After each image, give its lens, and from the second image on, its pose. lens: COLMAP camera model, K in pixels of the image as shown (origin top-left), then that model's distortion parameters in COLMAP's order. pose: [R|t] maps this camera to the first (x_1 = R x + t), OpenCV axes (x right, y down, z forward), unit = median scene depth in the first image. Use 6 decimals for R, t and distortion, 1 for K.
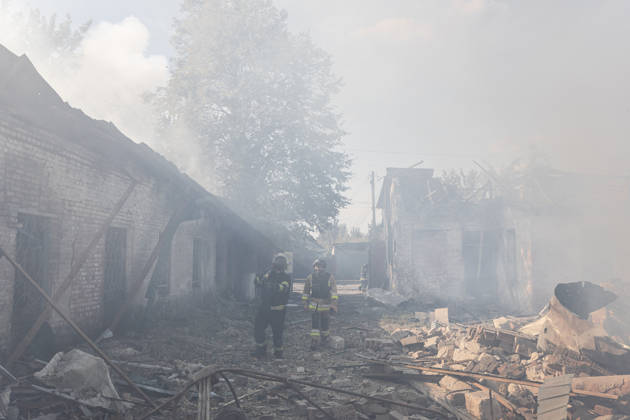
lens RADIAL K [[776.2, 0, 311.9], [0, 776.2, 210.1], [0, 0, 1]] dist [-0.001886, 0.000000]
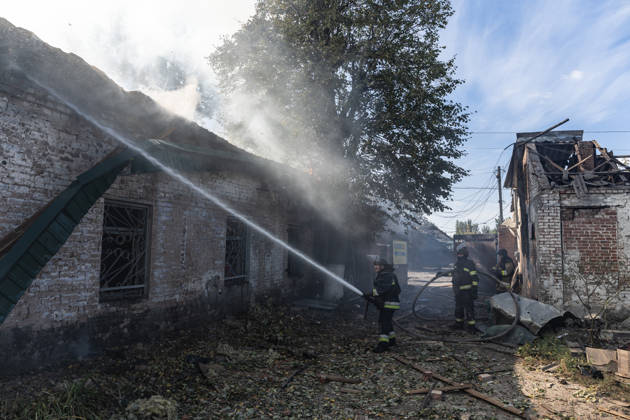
lens RADIAL K [[455.2, 0, 314.7], [0, 455.2, 212.3], [0, 0, 1]] dist [-0.050122, -0.005607]
pose [[0.951651, -0.014431, -0.306844, 0.042810], [0.007377, 0.999681, -0.024138, 0.037011], [0.307094, 0.020708, 0.951454, 0.538136]]
